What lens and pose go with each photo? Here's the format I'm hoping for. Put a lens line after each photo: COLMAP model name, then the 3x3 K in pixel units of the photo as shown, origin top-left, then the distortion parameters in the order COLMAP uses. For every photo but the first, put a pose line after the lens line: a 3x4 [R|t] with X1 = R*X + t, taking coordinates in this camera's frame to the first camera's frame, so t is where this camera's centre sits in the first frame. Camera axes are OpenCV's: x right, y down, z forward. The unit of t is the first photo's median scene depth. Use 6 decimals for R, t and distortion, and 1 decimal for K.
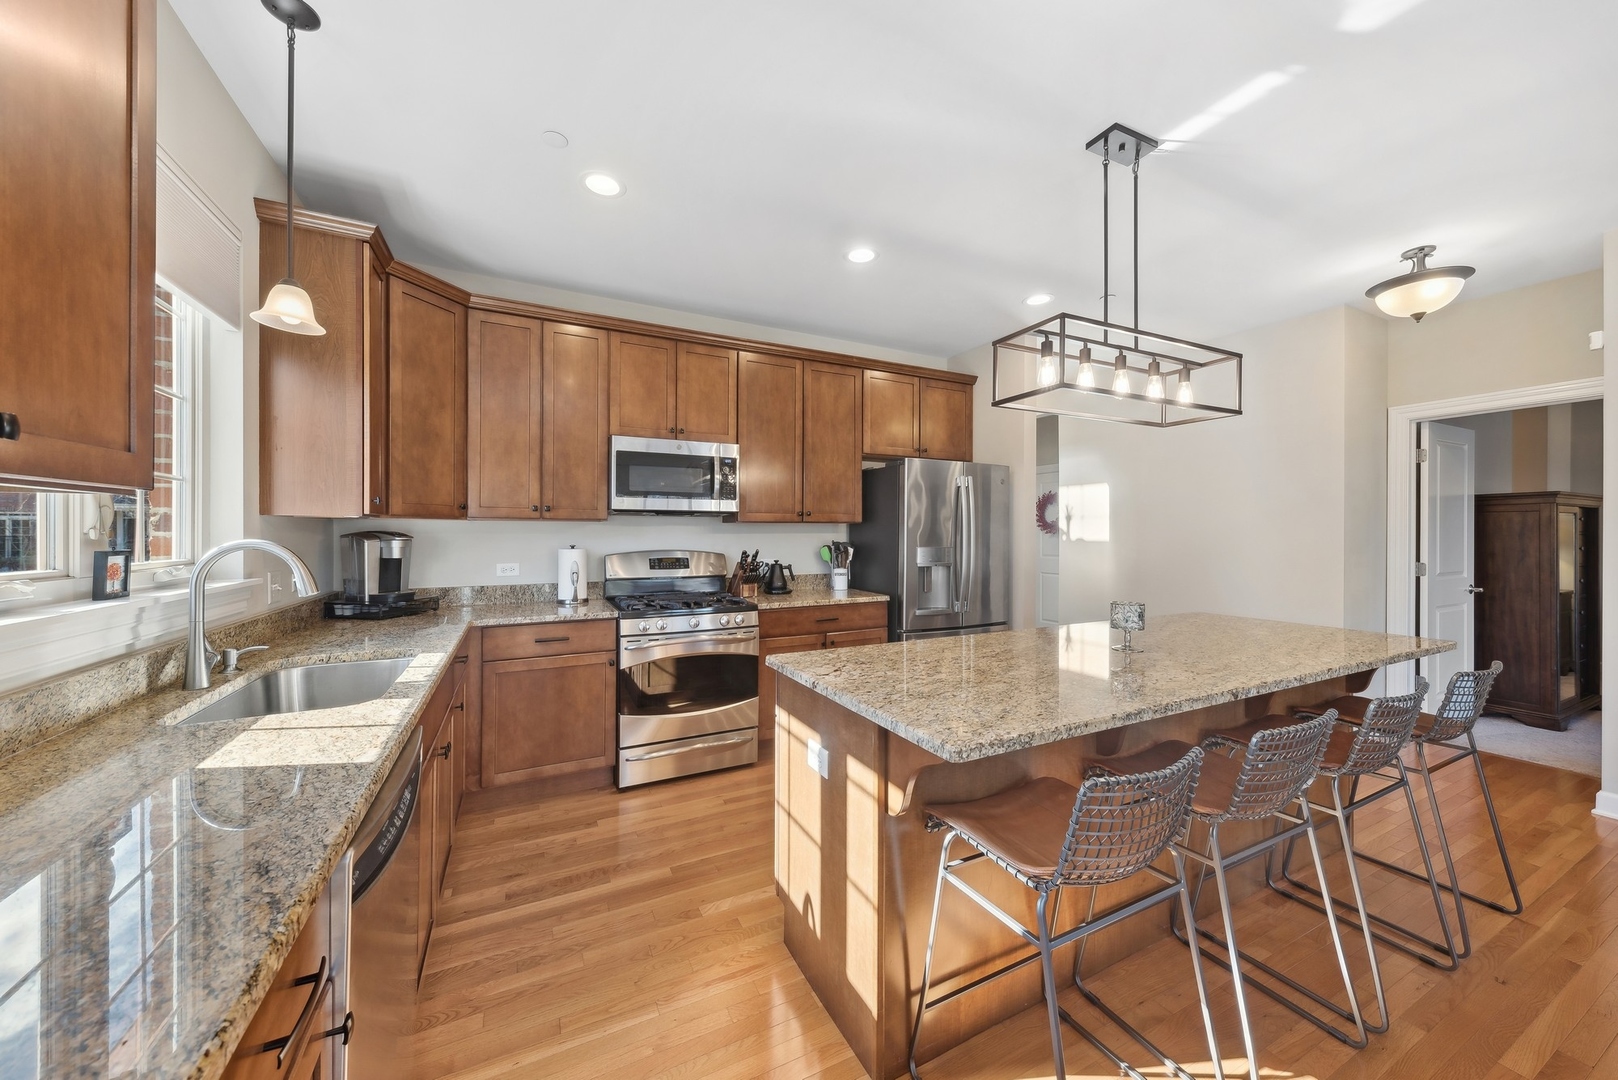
lens RADIAL K [[576.3, 0, 816.7], [0, 576.3, 535.3], [0, 0, 1]] dist [0.001955, -0.000579]
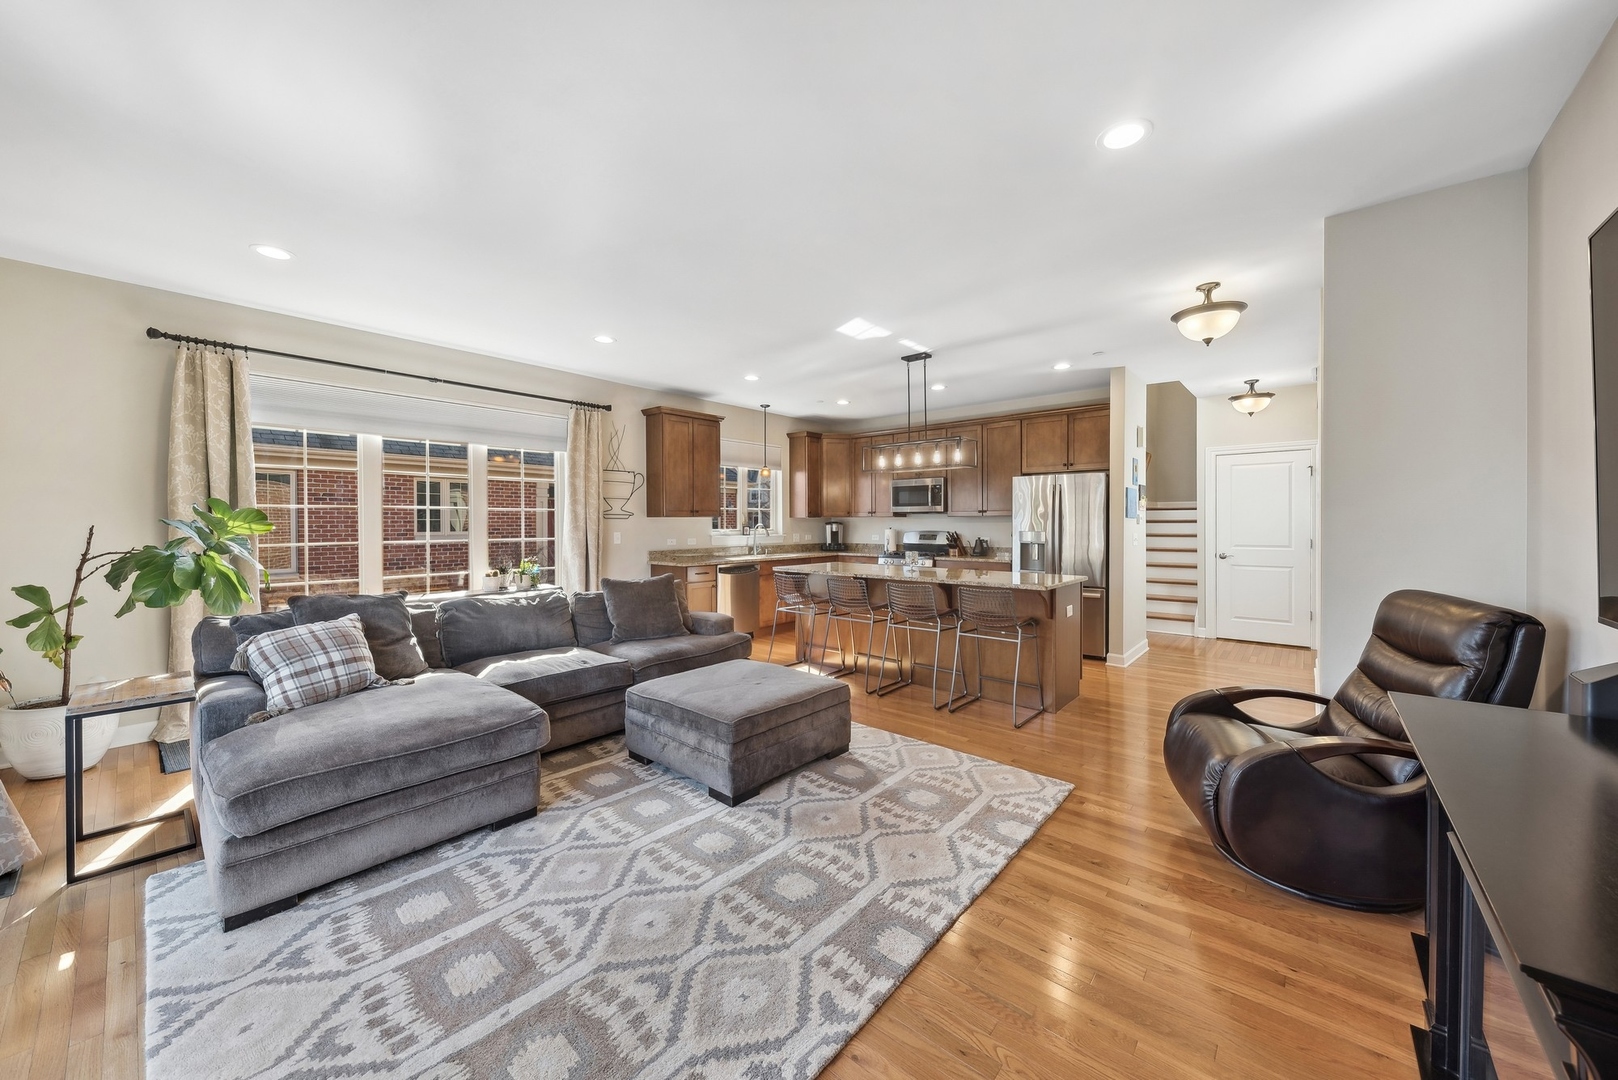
lens RADIAL K [[576.3, 0, 818.5], [0, 576.3, 526.5], [0, 0, 1]] dist [0.001955, -0.000579]
pose [[0.396077, 0.007118, -0.918190, 1.718362], [-0.001849, 0.999974, 0.006954, -0.002757], [0.918215, -0.001056, 0.396080, -0.200592]]
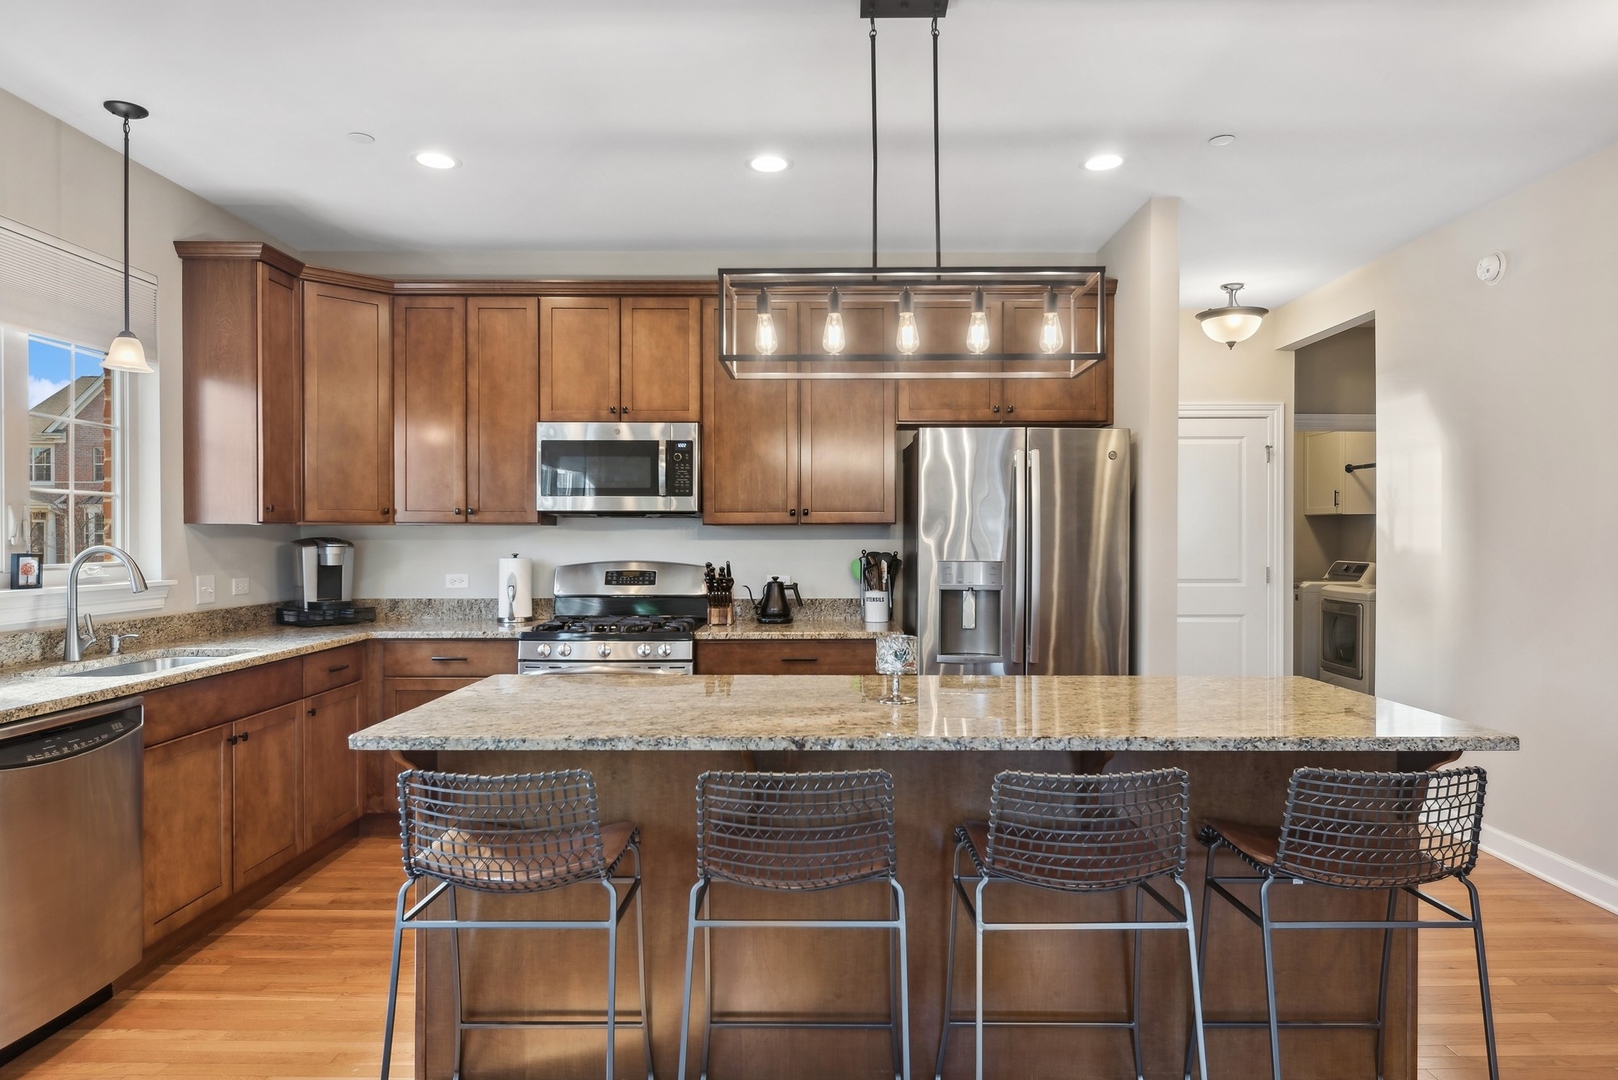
lens RADIAL K [[992.3, 0, 812.6], [0, 992.3, 547.1], [0, 0, 1]] dist [0.000668, -0.001714]
pose [[0.890715, 0.003643, -0.454547, 0.676706], [-0.000850, 0.999979, 0.006348, -0.002259], [0.454561, -0.005267, 0.890700, -0.106107]]
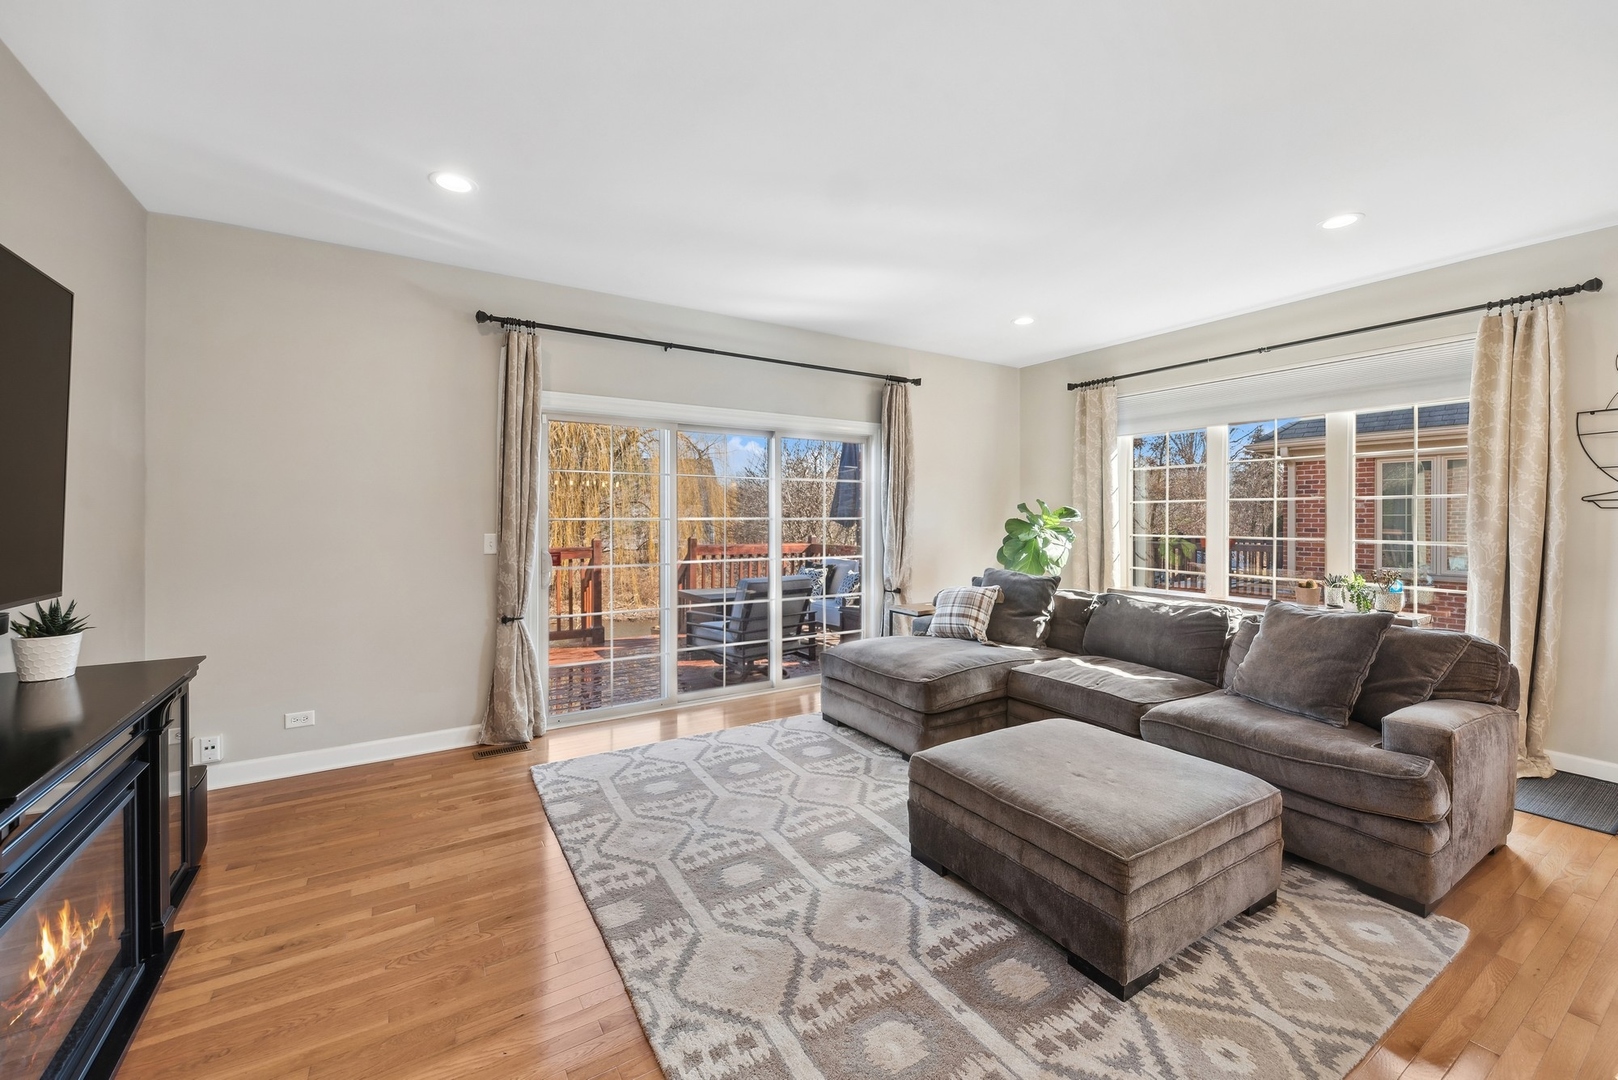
lens RADIAL K [[652.0, 0, 814.4], [0, 652.0, 519.3], [0, 0, 1]] dist [0.004098, 0.000124]
pose [[-0.994986, -0.001364, -0.100007, 1.088483], [-0.002275, 0.999957, 0.008987, -0.004542], [0.099990, 0.009169, -0.994946, 0.807433]]
